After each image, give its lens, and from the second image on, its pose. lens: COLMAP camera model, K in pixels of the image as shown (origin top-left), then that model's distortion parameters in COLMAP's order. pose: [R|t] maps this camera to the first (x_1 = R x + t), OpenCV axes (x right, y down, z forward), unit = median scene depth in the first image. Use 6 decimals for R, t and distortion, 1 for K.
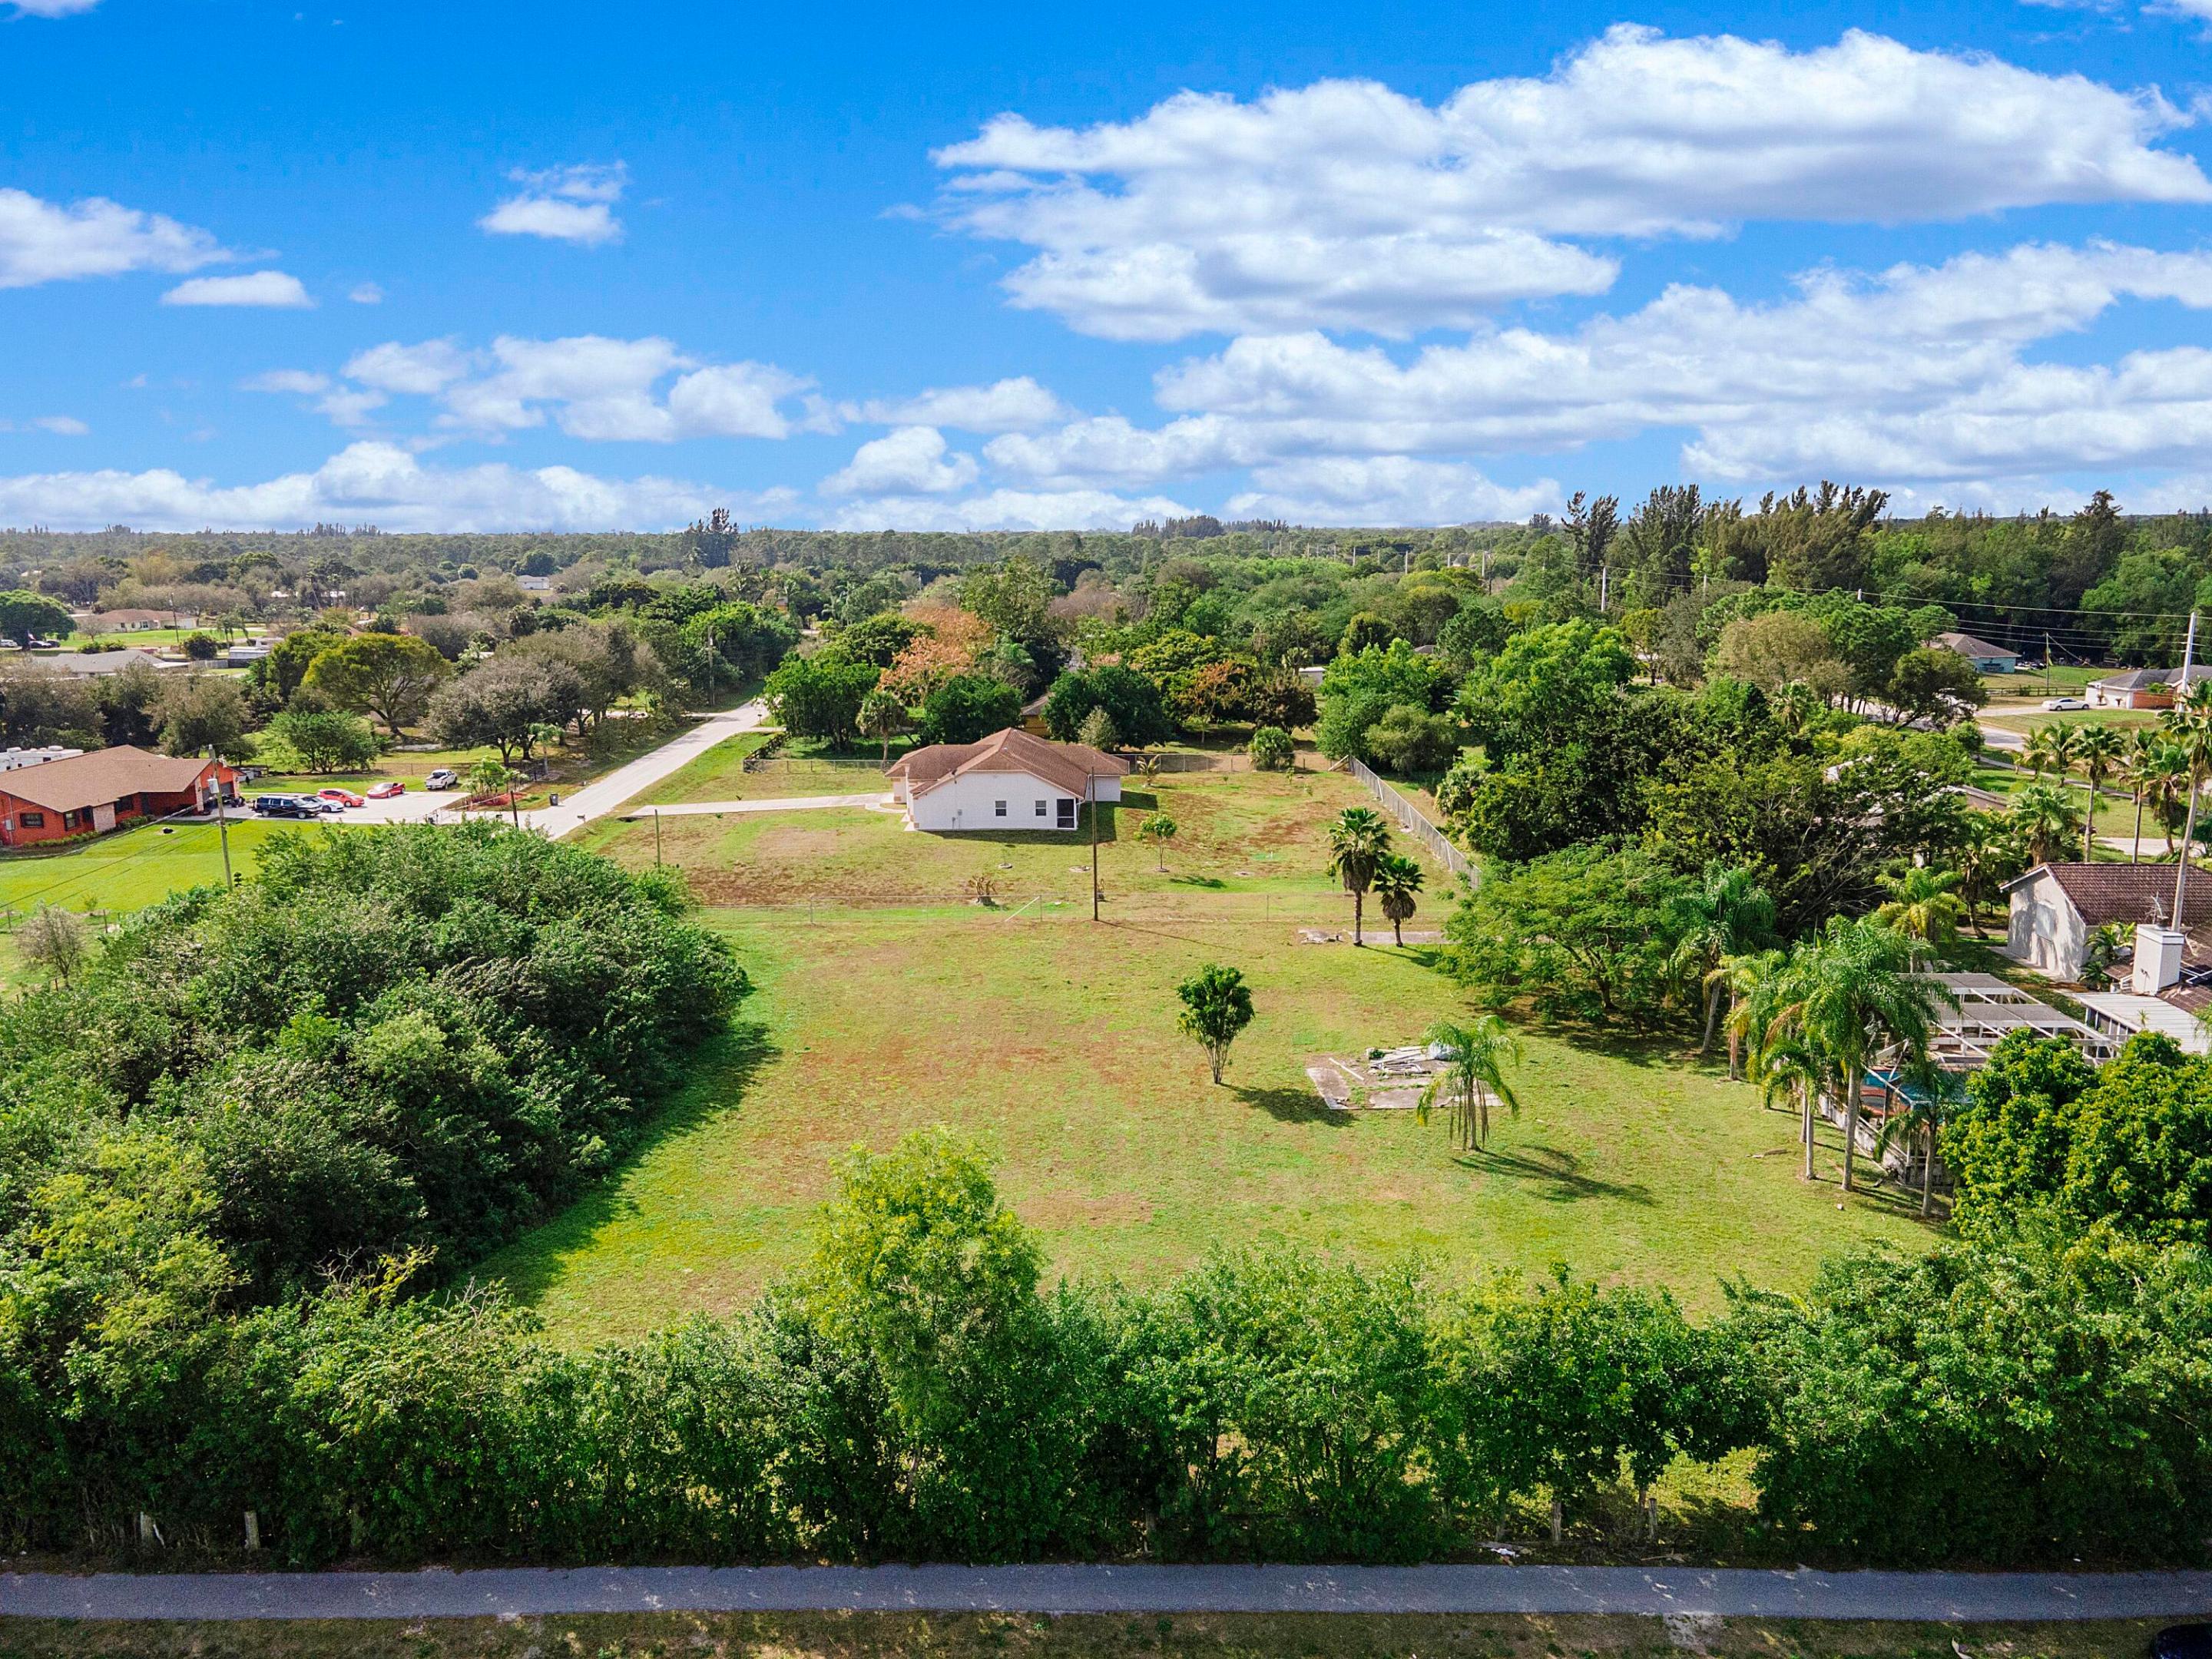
lens RADIAL K [[1611.4, 0, 1106.6], [0, 1611.4, 824.6], [0, 0, 1]] dist [0.029198, 0.032697]
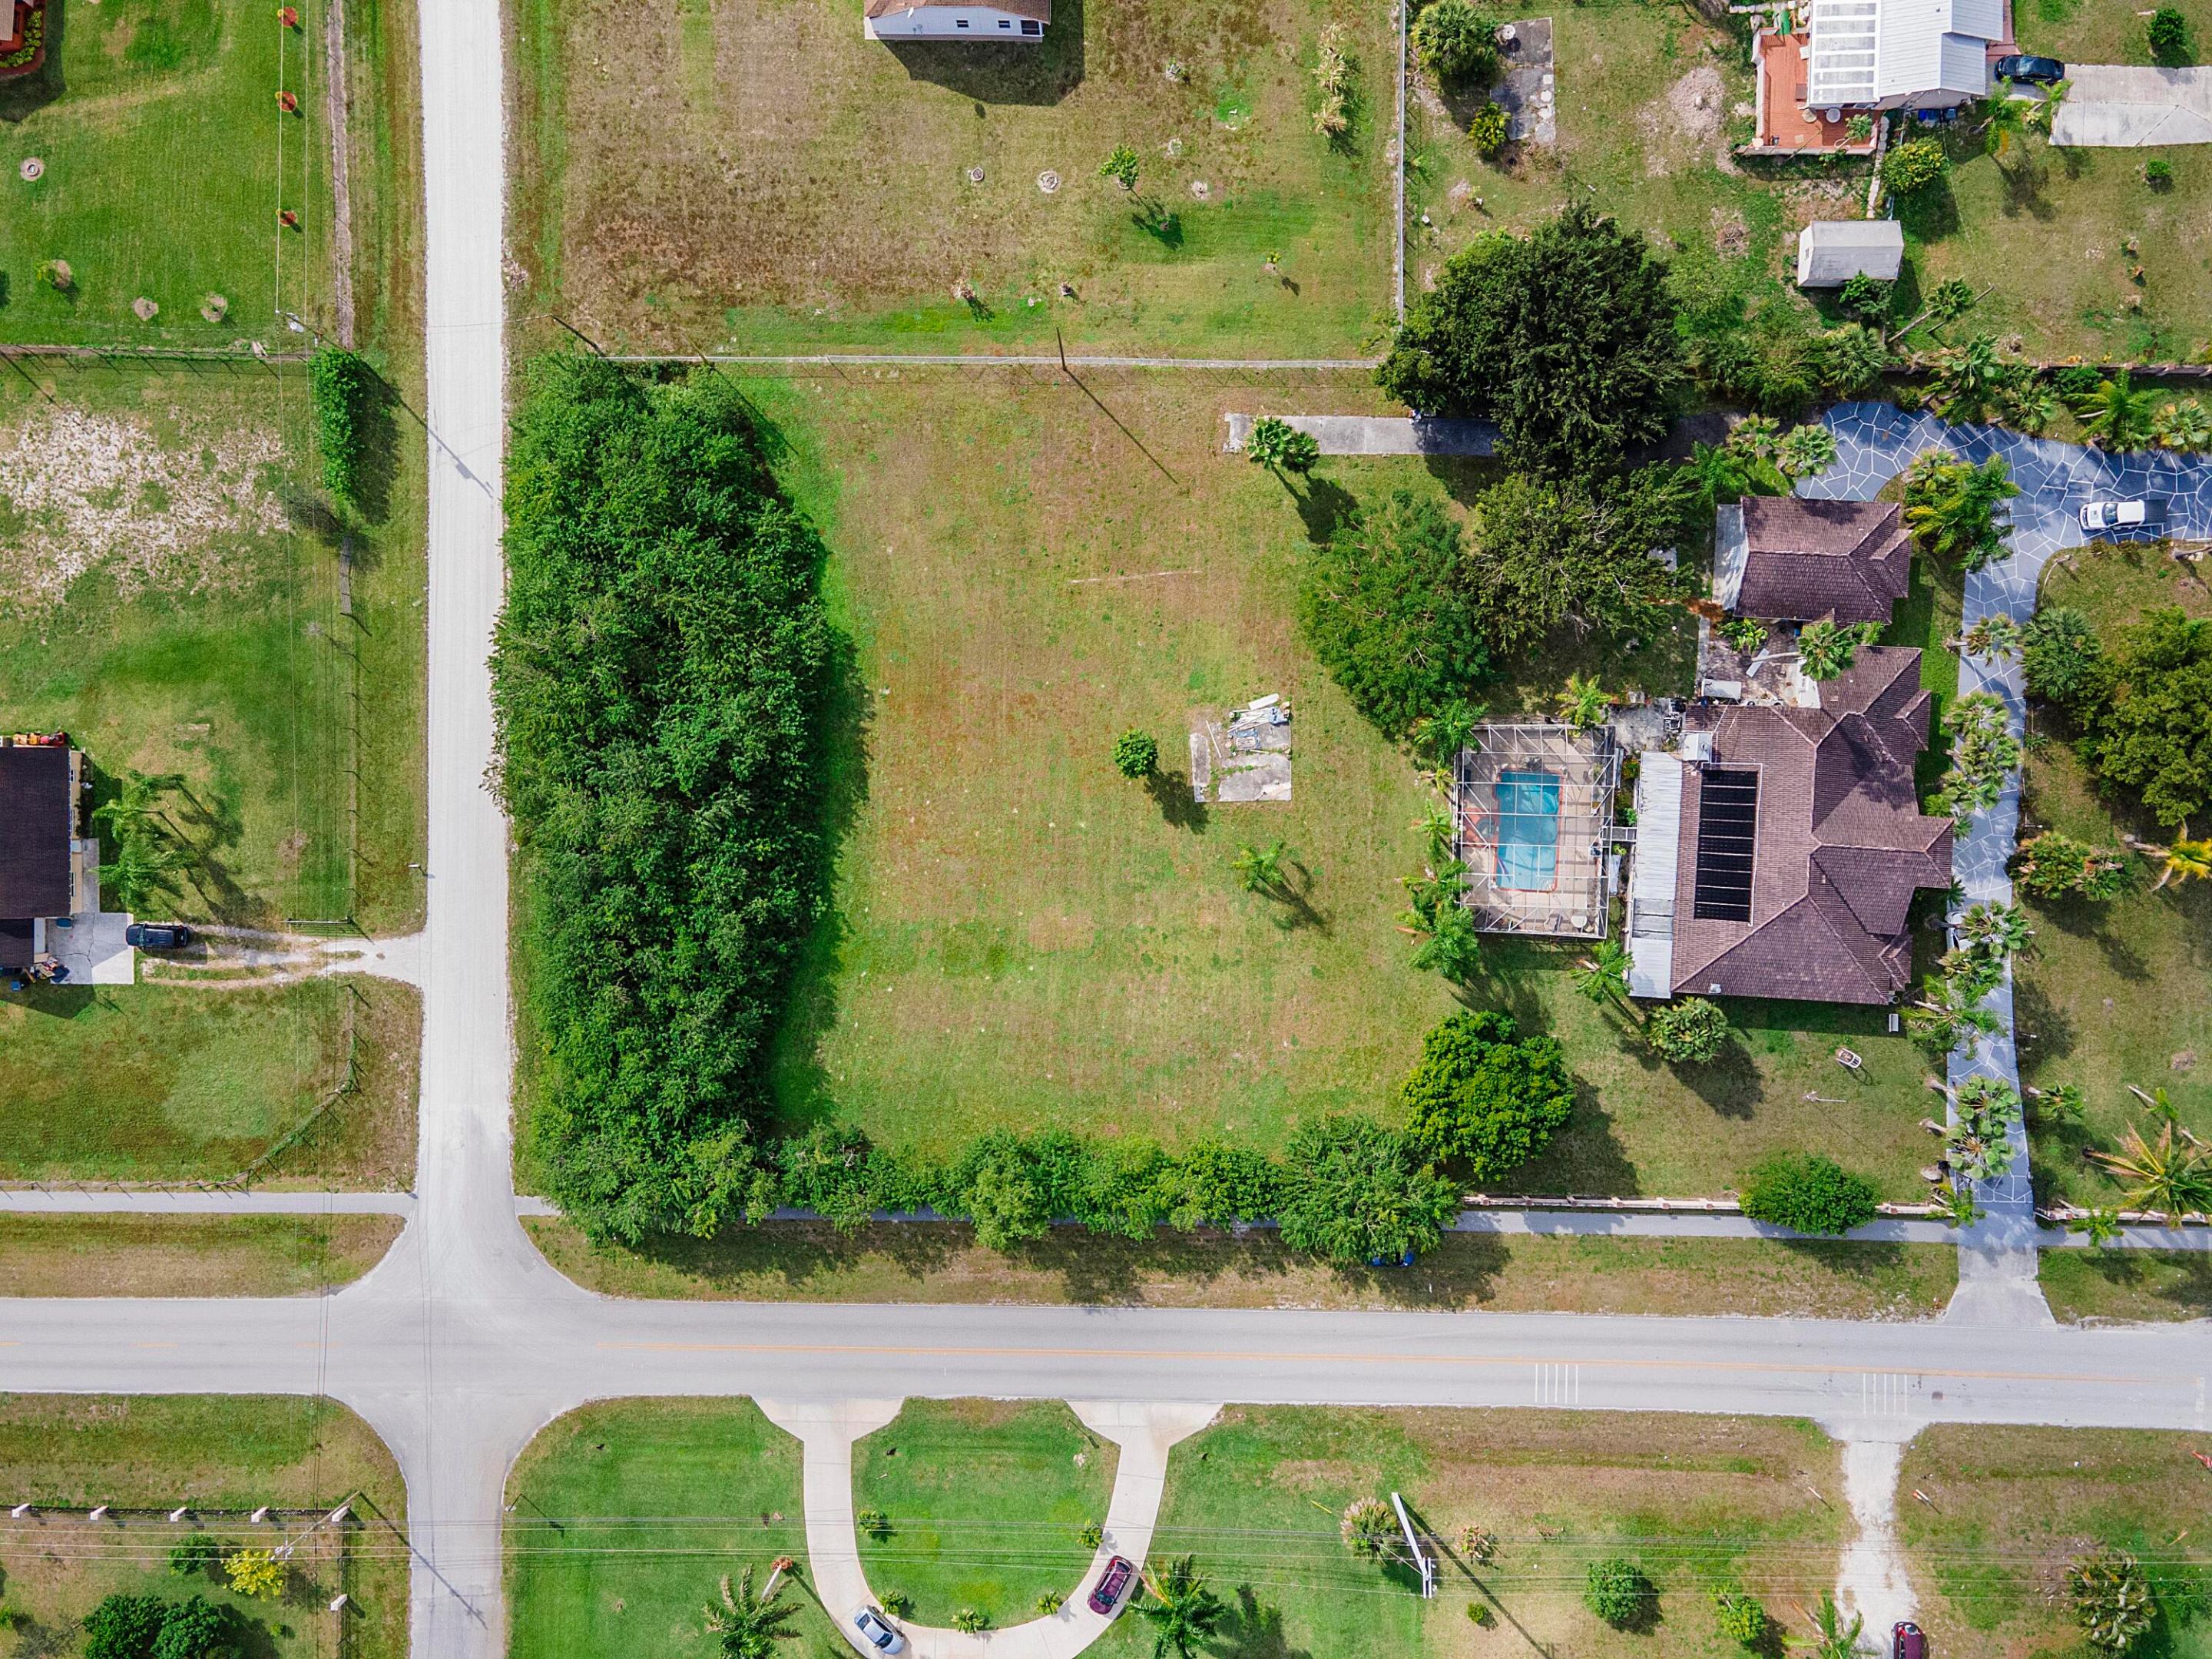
lens RADIAL K [[1611.4, 0, 1106.6], [0, 1611.4, 824.6], [0, 0, 1]] dist [0.029198, 0.032697]
pose [[0.999981, 0.002107, -0.005878, 0.045836], [0.005406, 0.178924, 0.983848, -1.490996], [0.003124, -0.983861, 0.178909, 0.605876]]
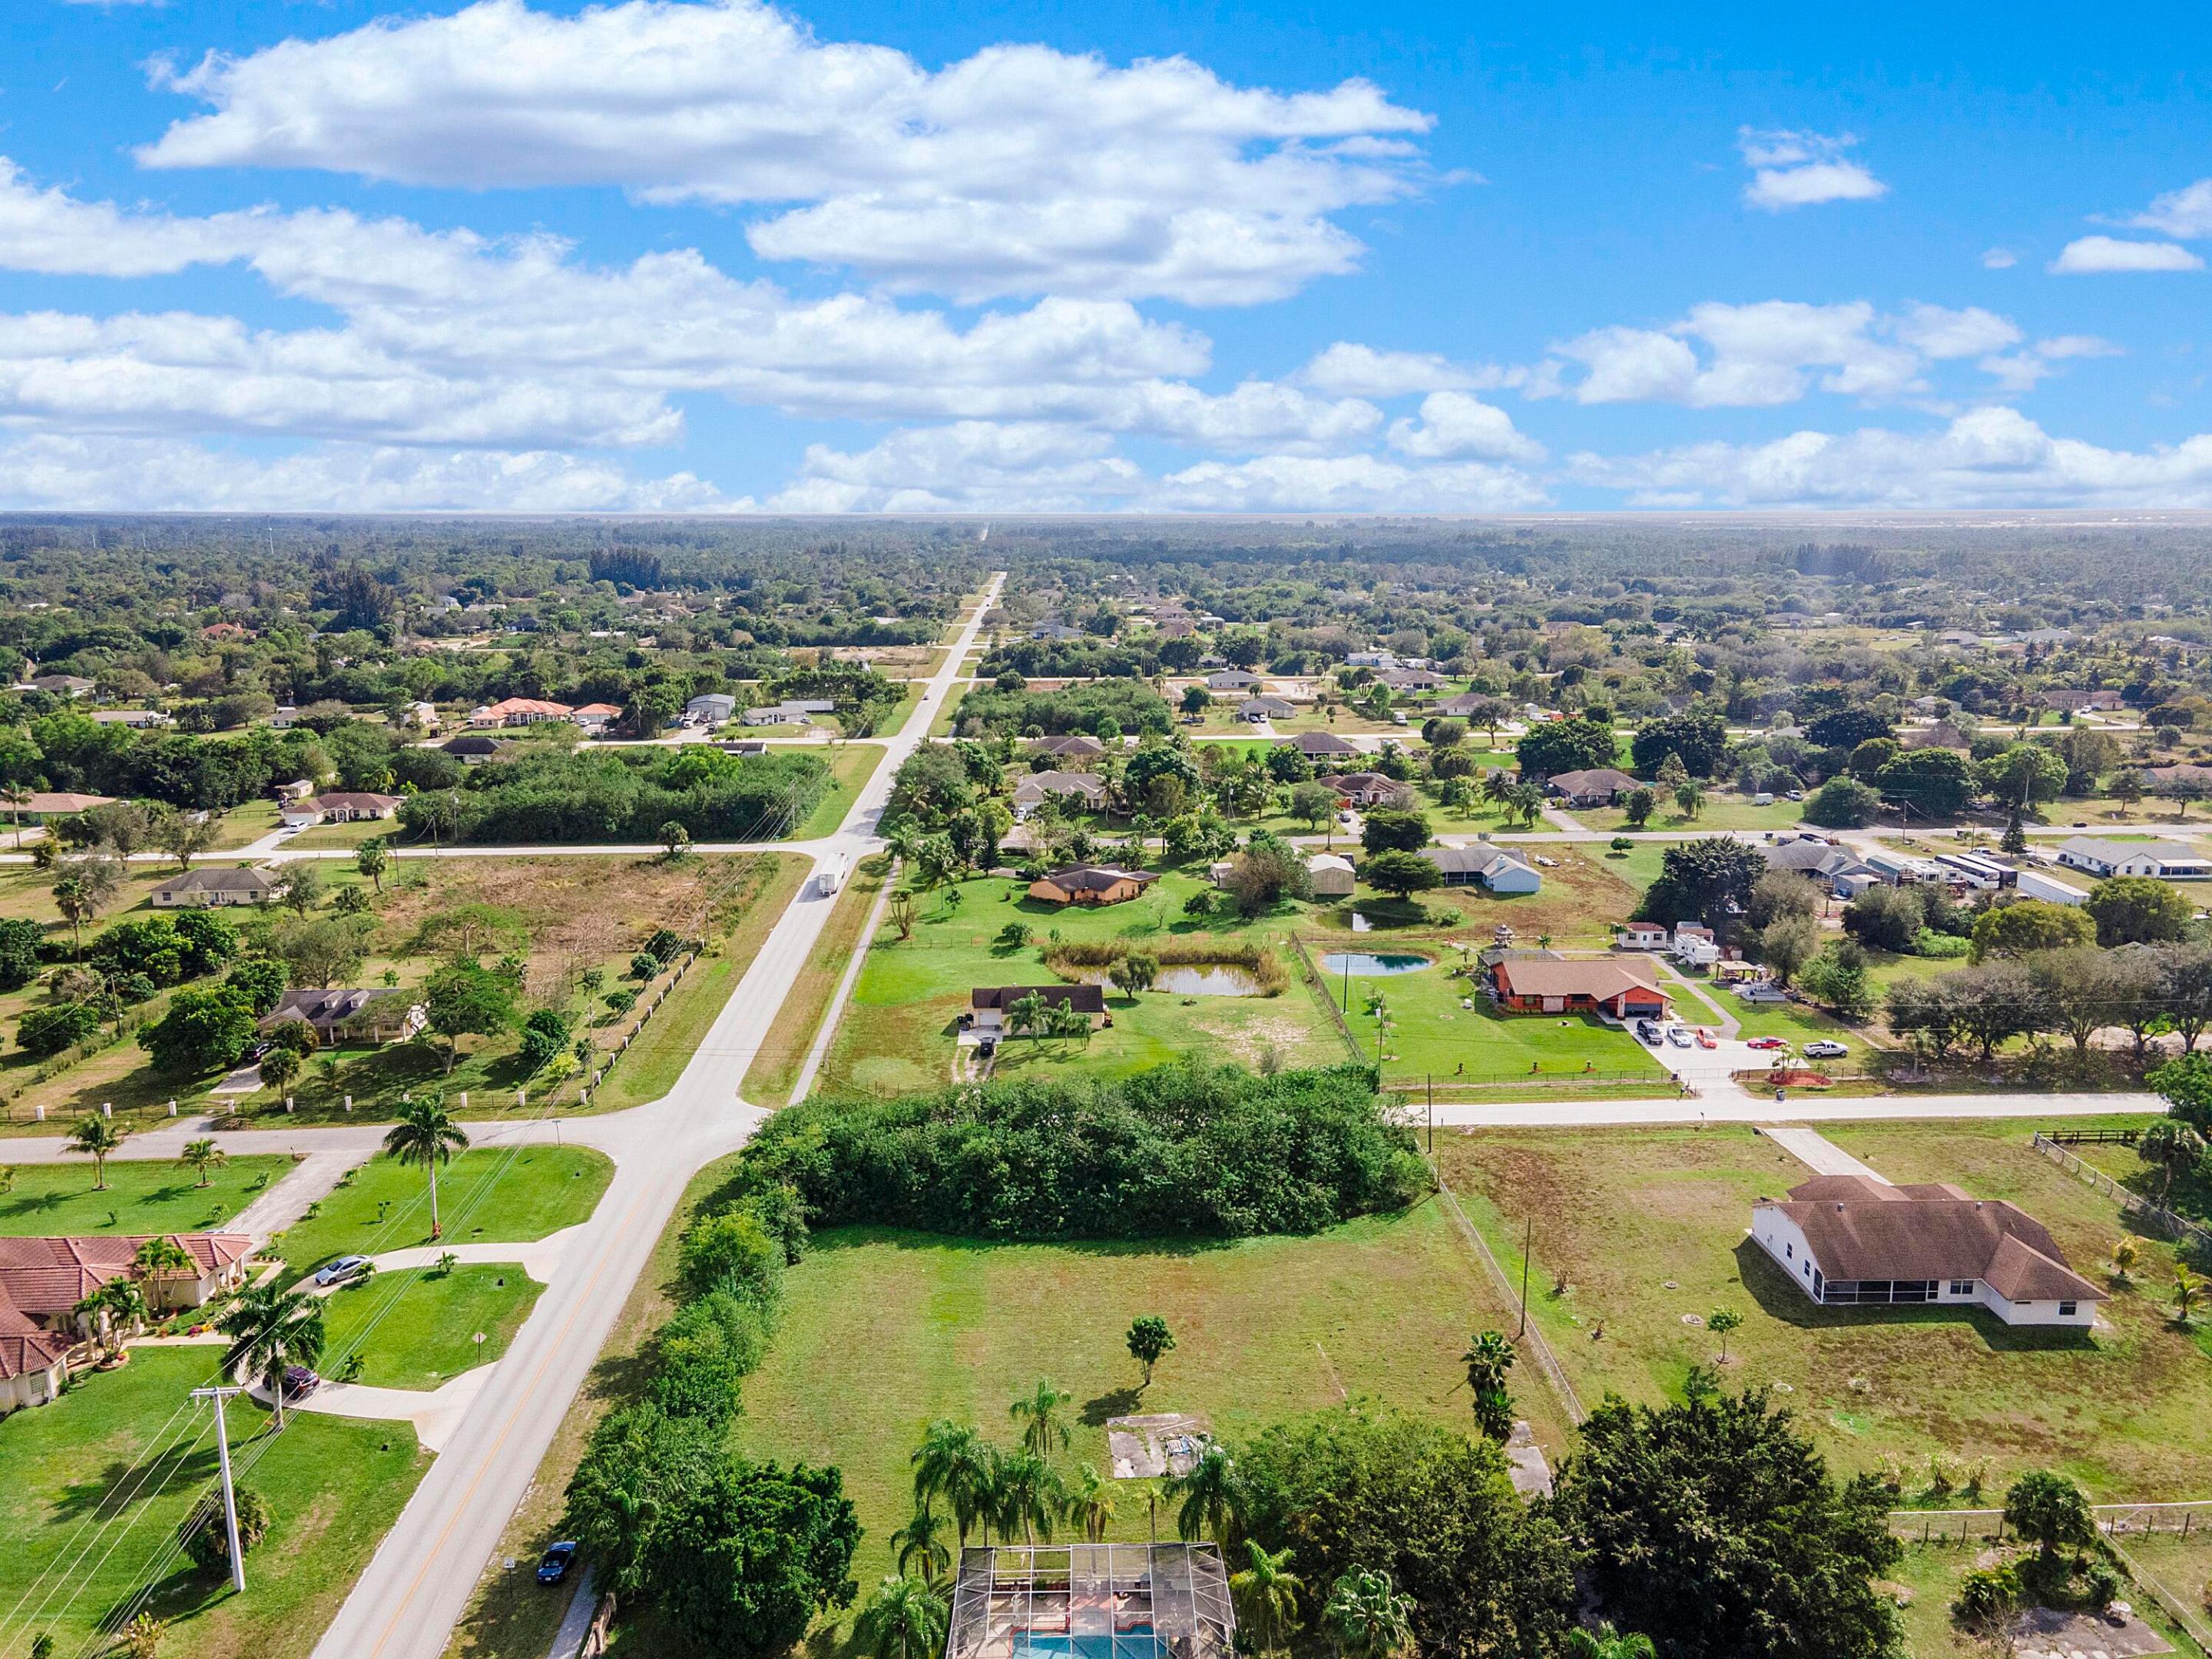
lens RADIAL K [[1611.4, 0, 1106.6], [0, 1611.4, 824.6], [0, 0, 1]] dist [0.029198, 0.032697]
pose [[0.052501, 0.202692, -0.977834, 1.560290], [-0.181915, 0.964742, 0.190211, -0.695070], [0.981912, 0.167897, 0.087523, 0.692109]]
